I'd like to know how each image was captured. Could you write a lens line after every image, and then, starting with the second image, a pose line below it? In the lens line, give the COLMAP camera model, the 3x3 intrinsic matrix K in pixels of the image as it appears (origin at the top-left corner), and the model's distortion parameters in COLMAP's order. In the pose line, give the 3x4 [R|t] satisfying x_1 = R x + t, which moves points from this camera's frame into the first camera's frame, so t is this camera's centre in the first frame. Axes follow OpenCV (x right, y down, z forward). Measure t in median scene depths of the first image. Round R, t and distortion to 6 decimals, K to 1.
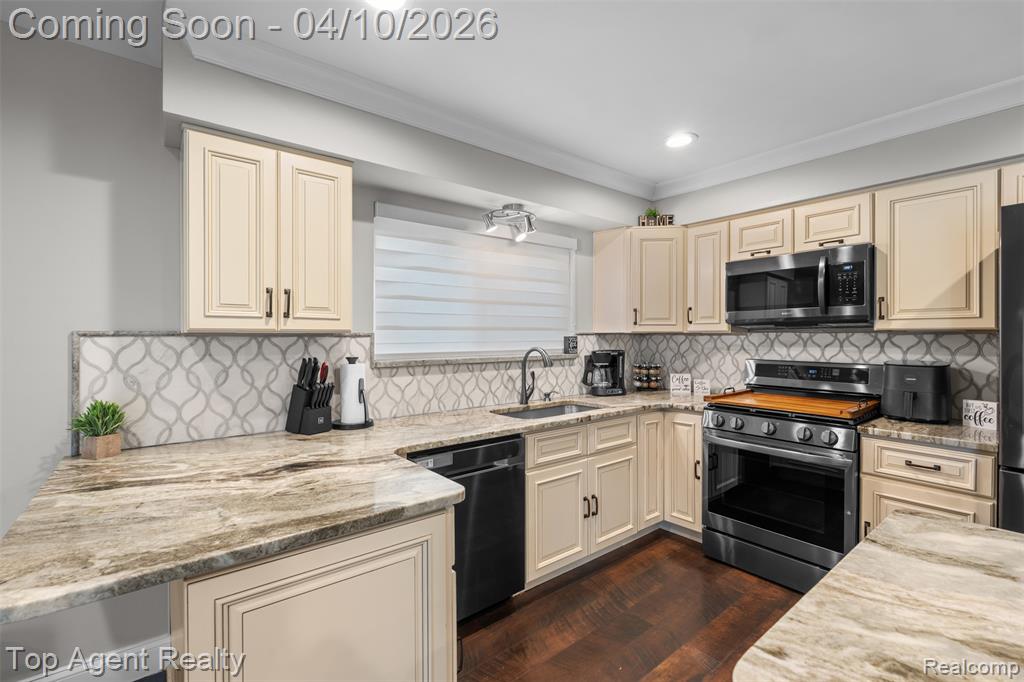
lens RADIAL K [[449.4, 0, 513.9], [0, 449.4, 337.2], [0, 0, 1]] dist [-0.004891, 0.001291]
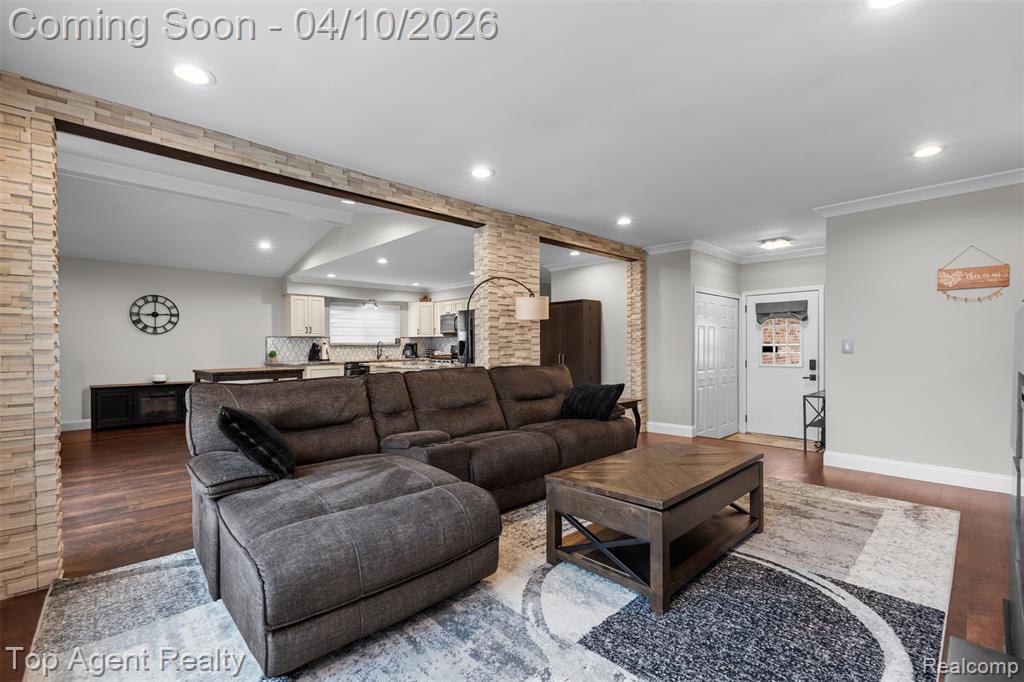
lens RADIAL K [[449.4, 0, 515.4], [0, 449.4, 350.5], [0, 0, 1]] dist [-0.004891, 0.001291]
pose [[0.995716, -0.006312, 0.092253, 0.876078], [0.005386, 0.999933, 0.010286, 0.073699], [-0.092312, -0.009745, 0.995682, -2.855210]]
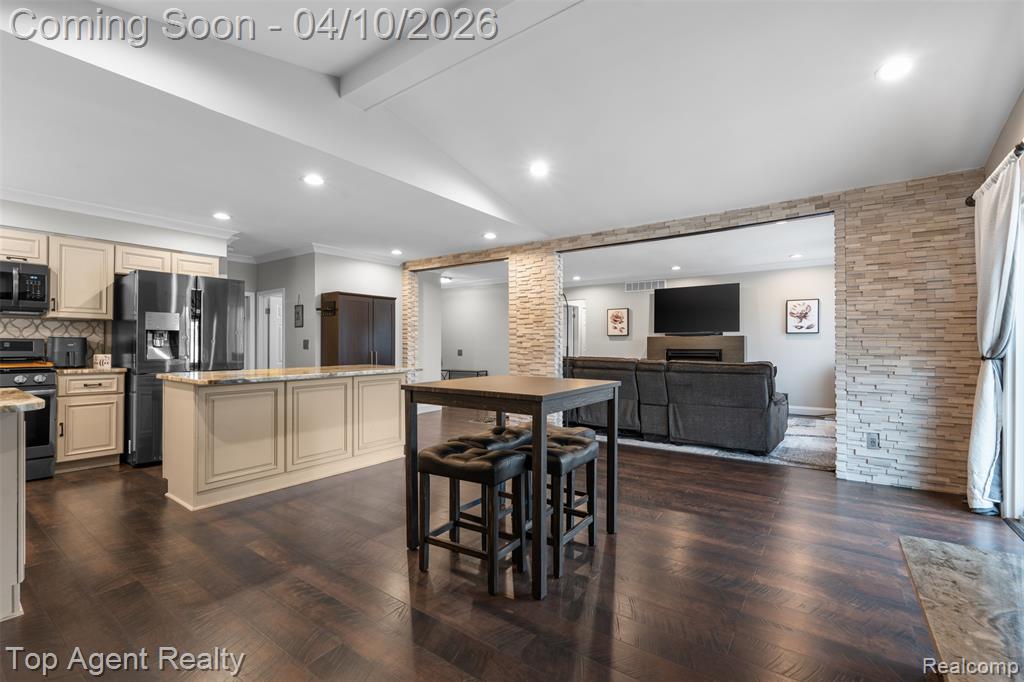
lens RADIAL K [[449.4, 0, 517.0], [0, 449.4, 340.8], [0, 0, 1]] dist [-0.004891, 0.001291]
pose [[-0.259722, 0.010490, 0.965627, -1.281768], [-0.000846, 0.999938, -0.011090, 0.090736], [-0.965683, -0.003698, -0.259697, -0.269604]]
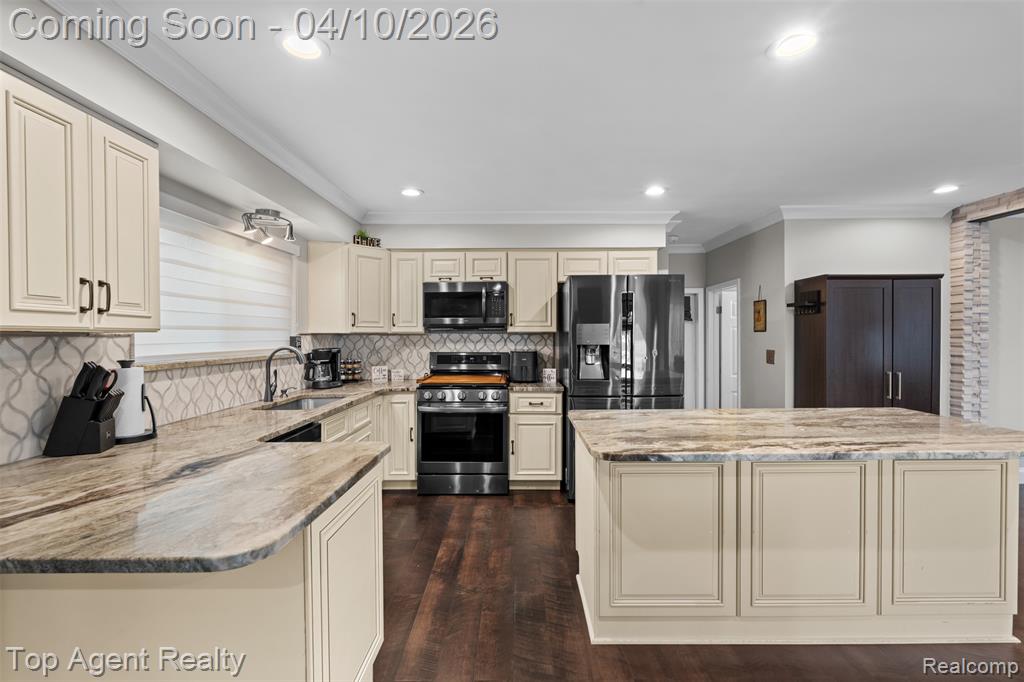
lens RADIAL K [[449.4, 0, 513.7], [0, 449.4, 342.0], [0, 0, 1]] dist [-0.004891, 0.001291]
pose [[0.634656, -0.011351, 0.772711, -0.515596], [0.003694, 0.999925, 0.011655, 0.001976], [-0.772786, -0.004543, 0.634651, -0.114170]]
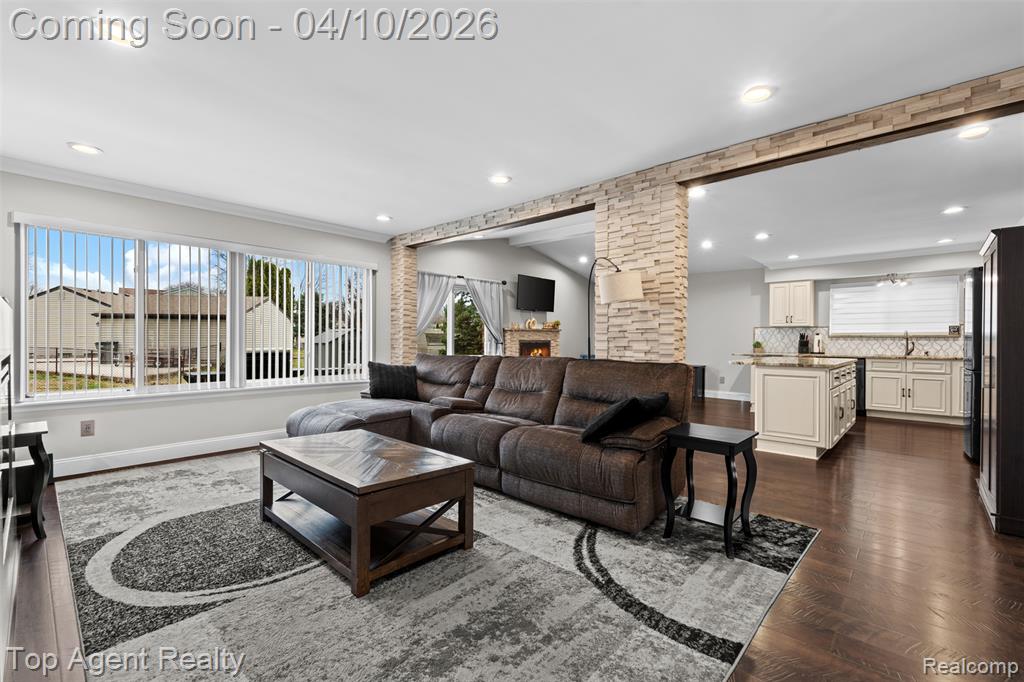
lens RADIAL K [[449.4, 0, 519.2], [0, 449.4, 338.3], [0, 0, 1]] dist [-0.004891, 0.001291]
pose [[0.155156, 0.001501, -0.987889, 2.444097], [-0.003729, 0.999993, 0.000934, 0.081168], [0.987883, 0.003539, 0.155161, -1.621258]]
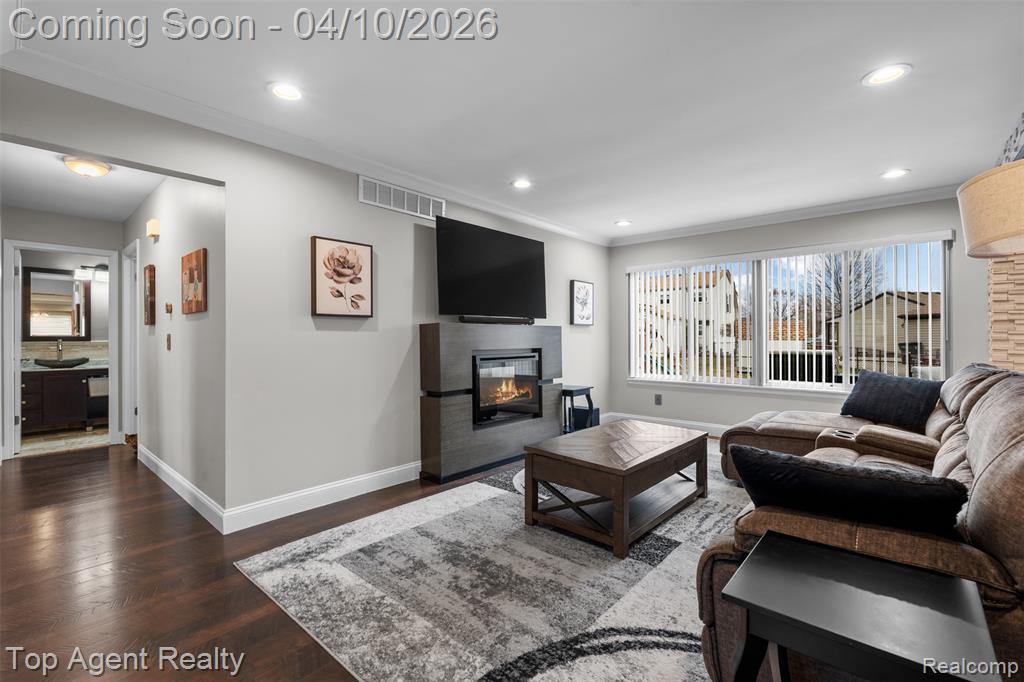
lens RADIAL K [[449.4, 0, 511.3], [0, 449.4, 336.8], [0, 0, 1]] dist [-0.004891, 0.001291]
pose [[-0.987474, 0.005349, -0.157690, 1.819798], [0.006324, 0.999964, -0.005681, 0.077337], [0.157654, -0.006607, -0.987472, -0.651484]]
